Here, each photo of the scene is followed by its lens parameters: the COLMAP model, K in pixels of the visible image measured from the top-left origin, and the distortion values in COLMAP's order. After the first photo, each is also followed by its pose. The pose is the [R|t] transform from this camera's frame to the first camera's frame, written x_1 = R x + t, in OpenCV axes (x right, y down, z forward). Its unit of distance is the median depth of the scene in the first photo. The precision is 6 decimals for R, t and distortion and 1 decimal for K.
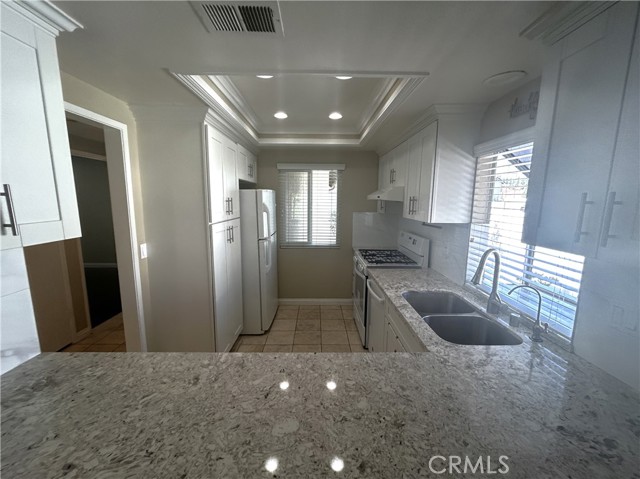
lens RADIAL K [[259.6, 0, 320.0], [0, 259.6, 239.5], [0, 0, 1]] dist [-0.000242, -0.000025]
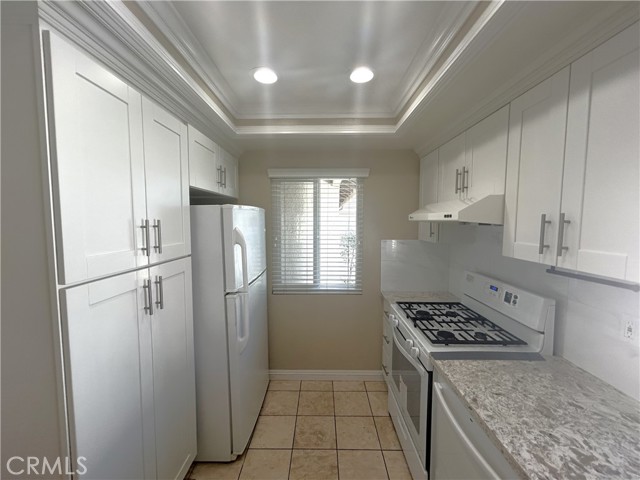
lens RADIAL K [[259.6, 0, 320.0], [0, 259.6, 240.0], [0, 0, 1]] dist [-0.000242, -0.000025]
pose [[0.999713, -0.005970, -0.023185, -0.017870], [0.004168, 0.997021, -0.077018, -0.064794], [0.023576, 0.076900, 0.996760, 0.399277]]
